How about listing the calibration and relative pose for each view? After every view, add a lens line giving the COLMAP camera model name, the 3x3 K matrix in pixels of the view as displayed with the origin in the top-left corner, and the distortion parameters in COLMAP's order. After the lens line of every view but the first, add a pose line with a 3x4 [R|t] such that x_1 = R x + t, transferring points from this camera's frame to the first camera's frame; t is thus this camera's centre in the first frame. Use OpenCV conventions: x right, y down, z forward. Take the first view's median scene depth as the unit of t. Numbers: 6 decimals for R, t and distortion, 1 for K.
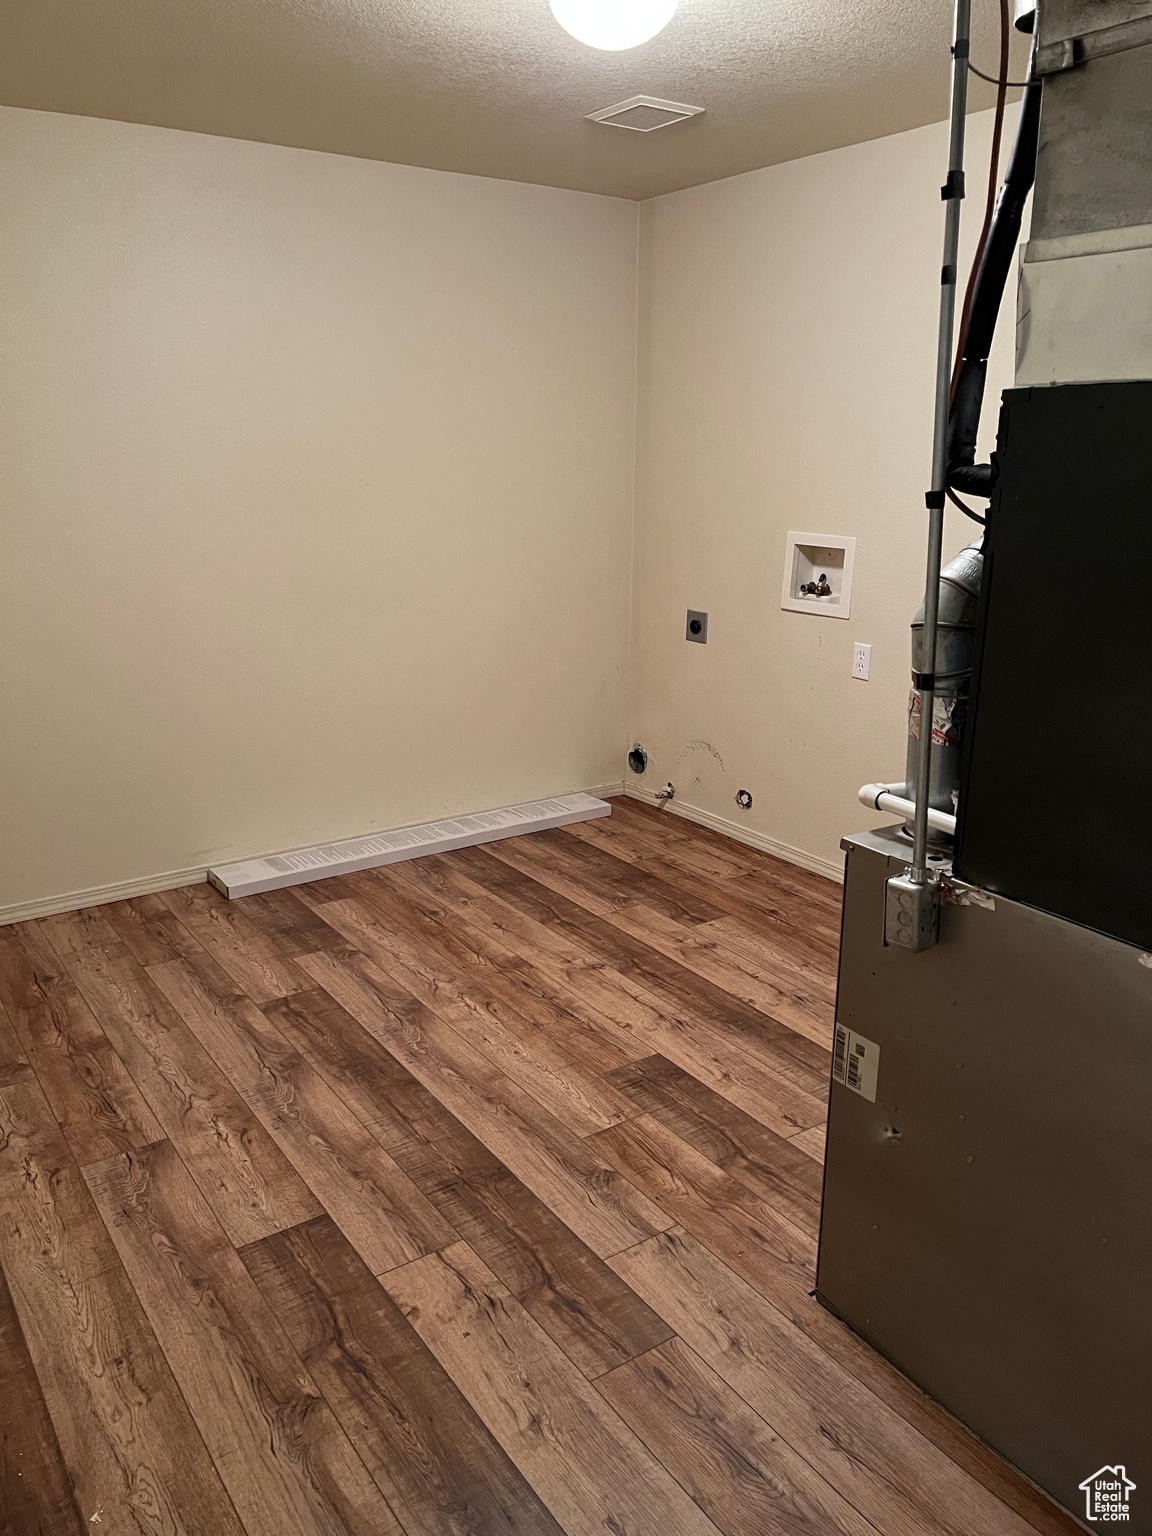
lens RADIAL K [[1153.9, 0, 574.9], [0, 1153.9, 767.2], [0, 0, 1]] dist [0.000794, -0.020625]
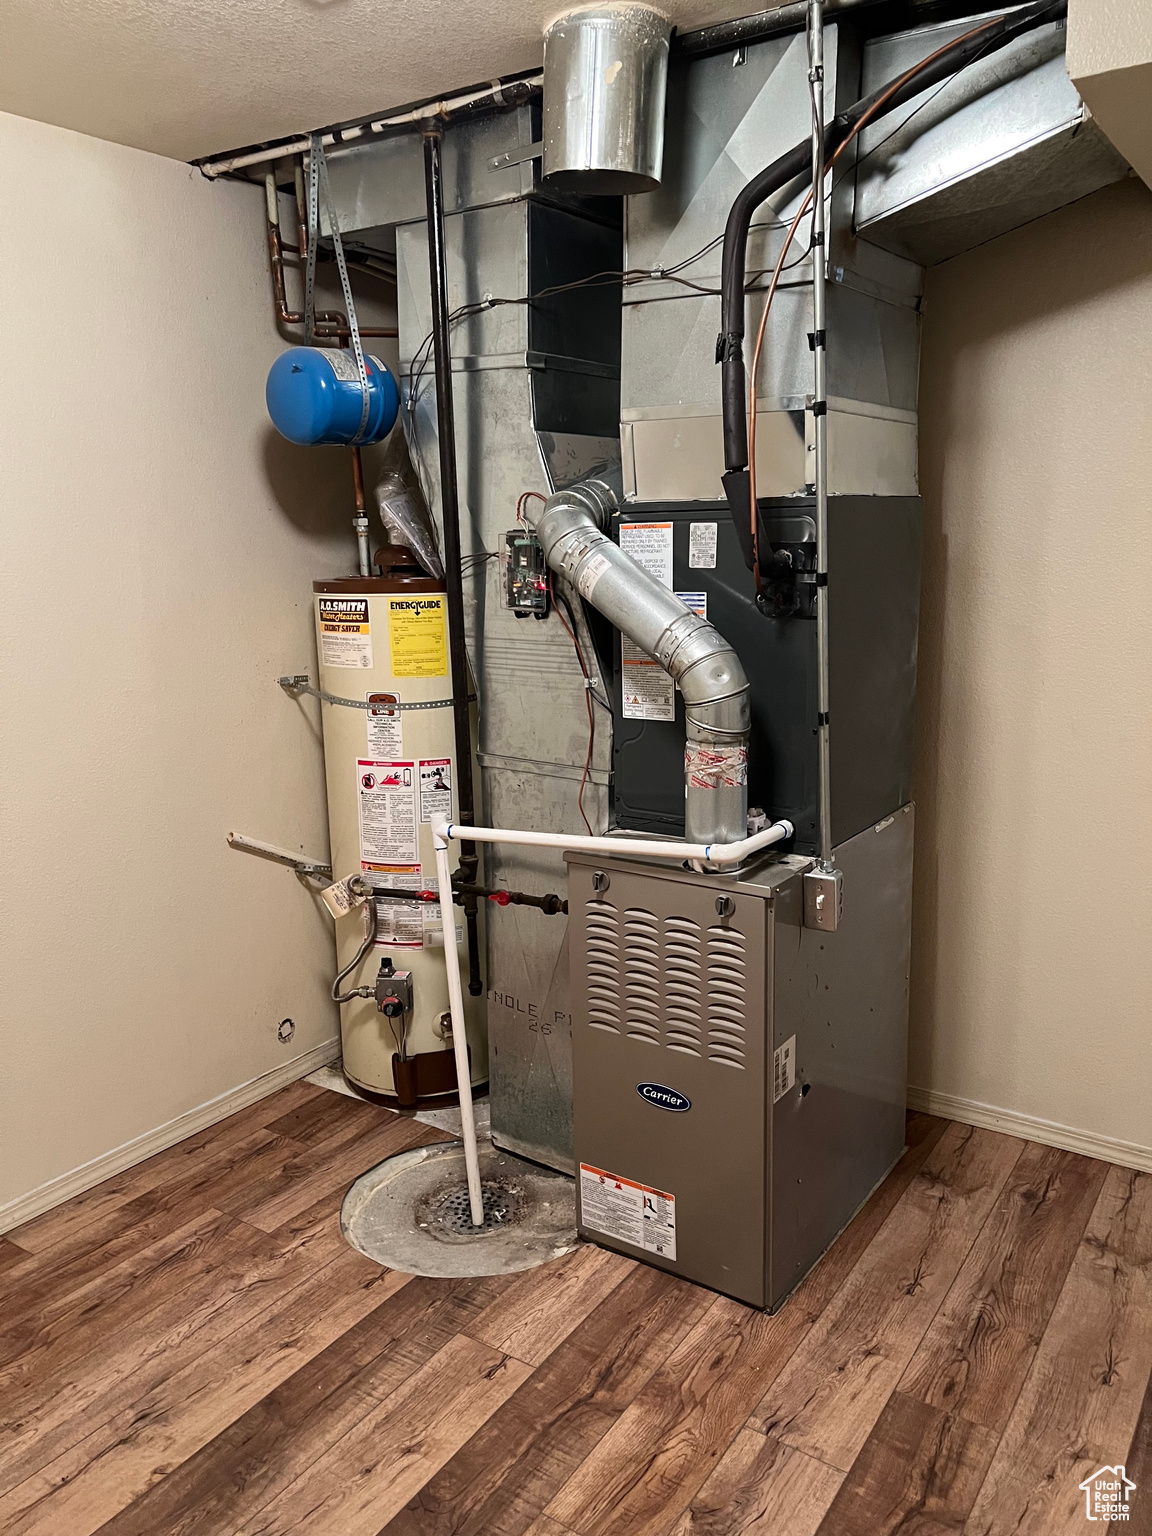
lens RADIAL K [[1153.9, 0, 574.3], [0, 1153.9, 766.2], [0, 0, 1]] dist [0.000794, -0.020625]
pose [[-0.356402, -0.208901, 0.910680, -0.594631], [0.280347, 0.905865, 0.317513, -0.392471], [-0.891282, 0.368469, -0.264287, 1.258894]]
